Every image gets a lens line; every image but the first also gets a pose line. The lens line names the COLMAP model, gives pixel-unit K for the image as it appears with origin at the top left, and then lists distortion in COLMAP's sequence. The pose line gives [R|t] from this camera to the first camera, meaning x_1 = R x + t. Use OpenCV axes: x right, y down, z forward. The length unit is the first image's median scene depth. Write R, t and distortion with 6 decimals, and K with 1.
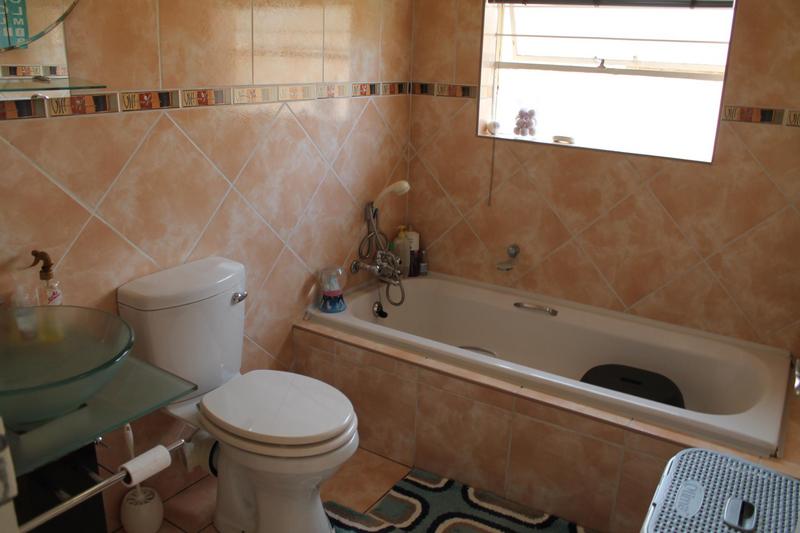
lens RADIAL K [[670.8, 0, 400.4], [0, 670.8, 260.9], [0, 0, 1]] dist [-0.138310, 0.103663]
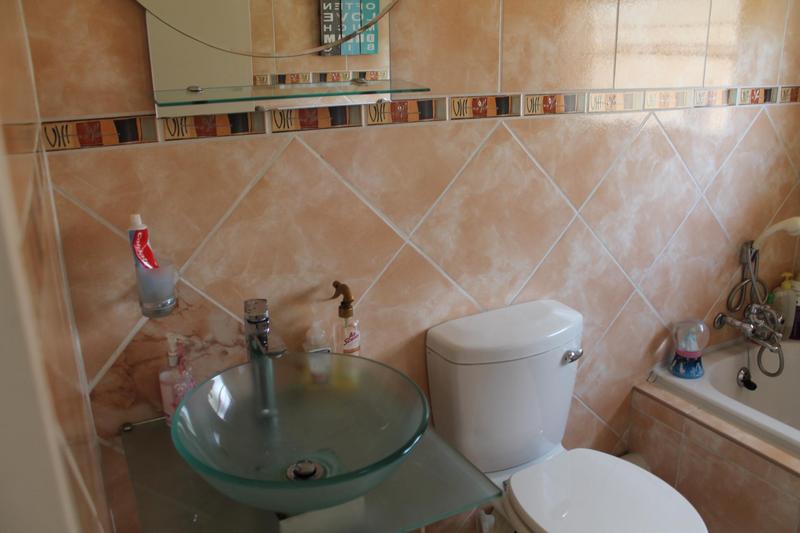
lens RADIAL K [[670.8, 0, 404.5], [0, 670.8, 270.0], [0, 0, 1]] dist [-0.138310, 0.103663]
pose [[0.878289, 0.097807, -0.468019, -0.055130], [-0.097032, 0.994946, 0.025833, -0.047509], [0.468181, 0.022724, 0.883341, 0.197064]]
